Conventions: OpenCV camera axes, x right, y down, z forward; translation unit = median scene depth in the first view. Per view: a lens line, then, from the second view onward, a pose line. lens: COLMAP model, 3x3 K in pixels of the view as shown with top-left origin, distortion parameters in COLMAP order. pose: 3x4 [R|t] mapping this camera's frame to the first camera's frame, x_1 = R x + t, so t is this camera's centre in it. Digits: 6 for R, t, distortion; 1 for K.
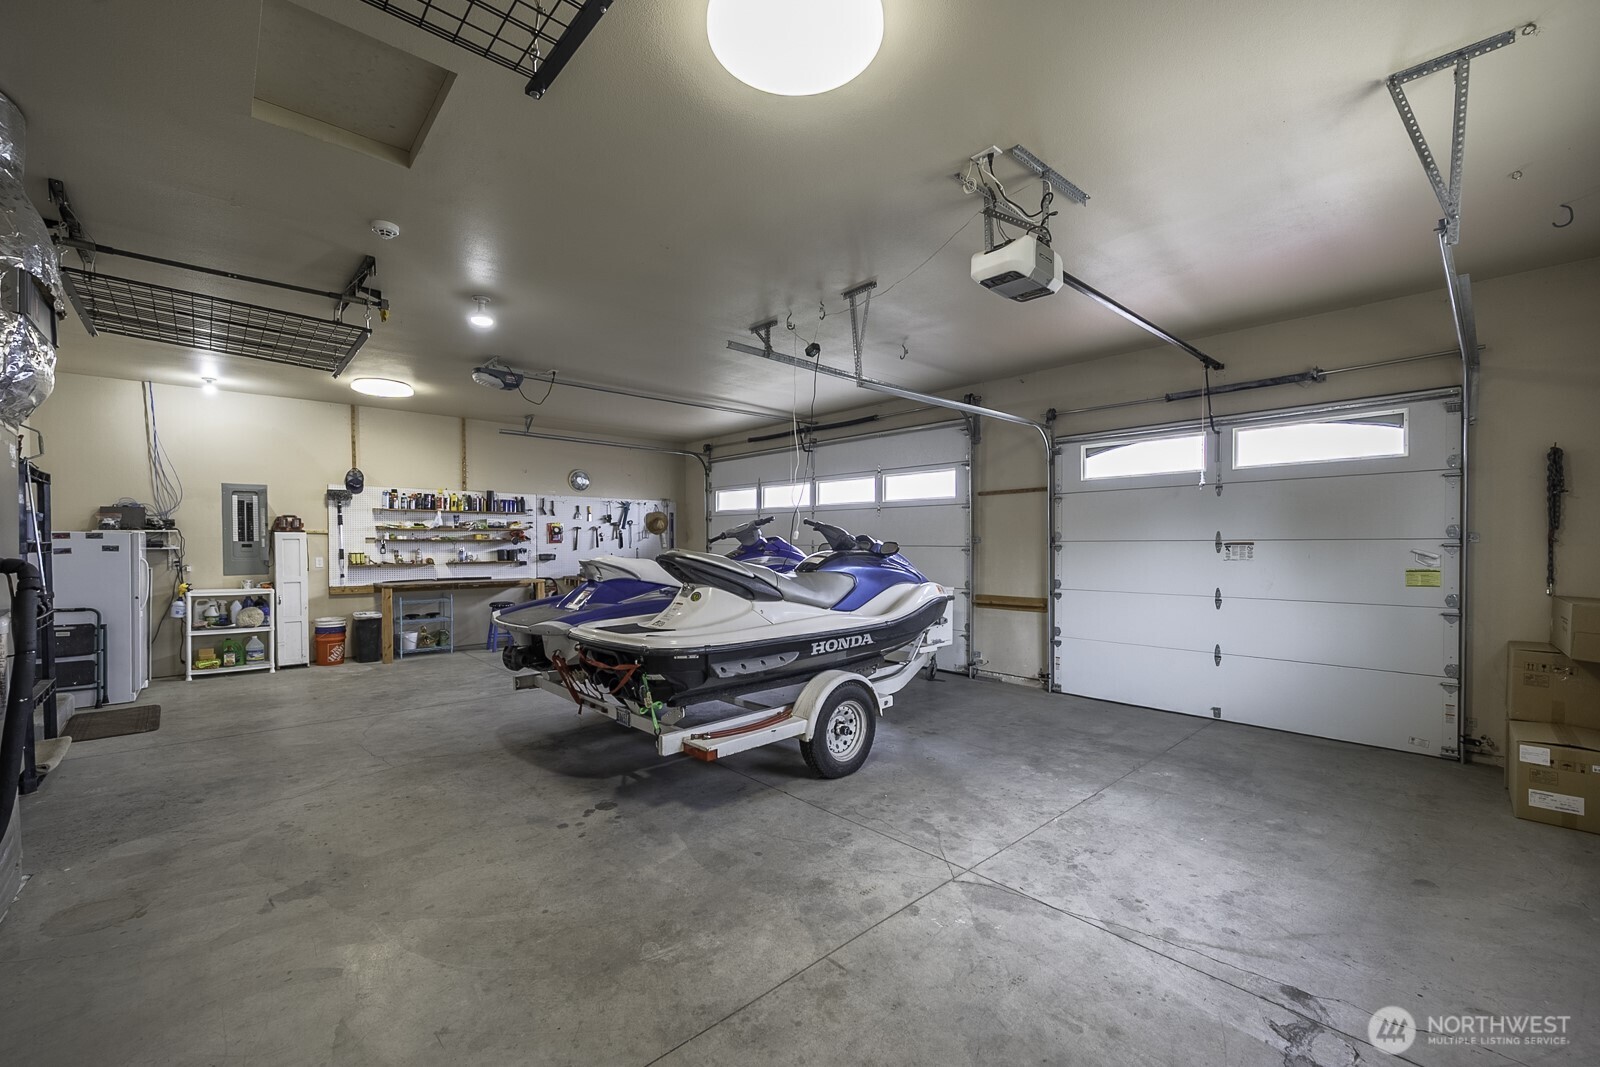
lens RADIAL K [[646.3, 0, 793.1], [0, 646.3, 545.9], [0, 0, 1]] dist [-0.003388, 0.000734]
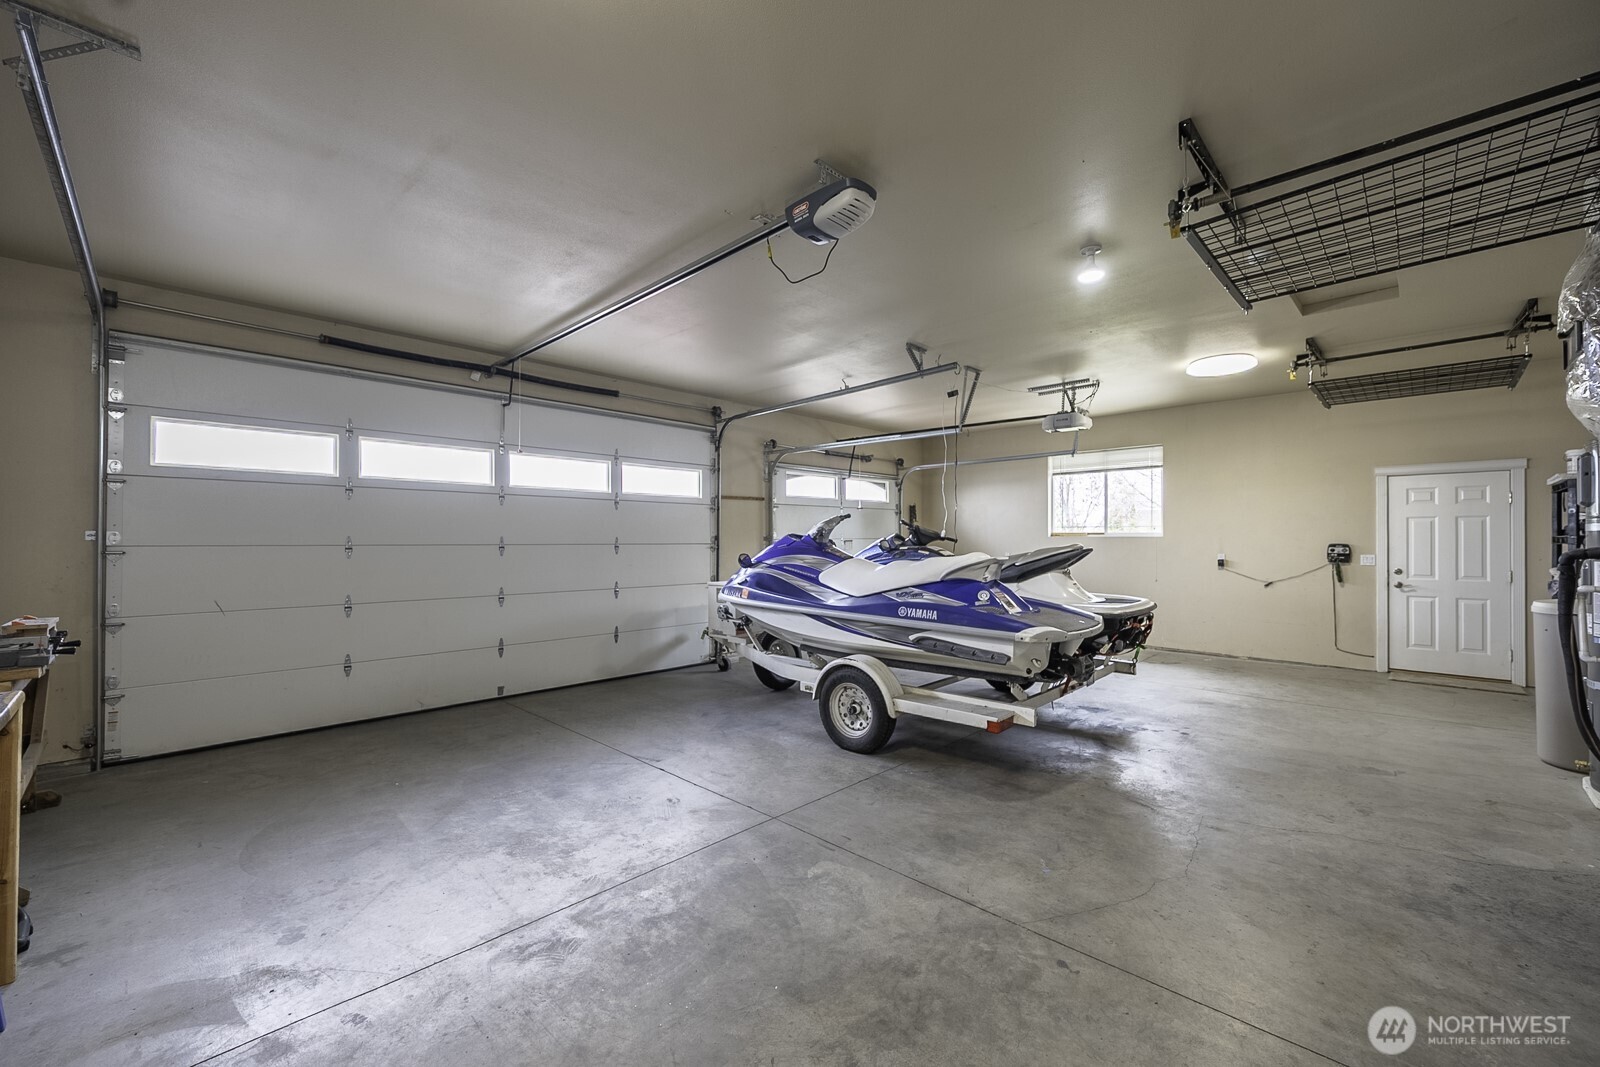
lens RADIAL K [[646.3, 0, 792.0], [0, 646.3, 533.2], [0, 0, 1]] dist [-0.003388, 0.000734]
pose [[-0.059044, 0.010431, 0.998201, -0.925615], [0.005142, 0.999935, -0.010145, -0.005611], [-0.998242, 0.004534, -0.059094, 1.032003]]
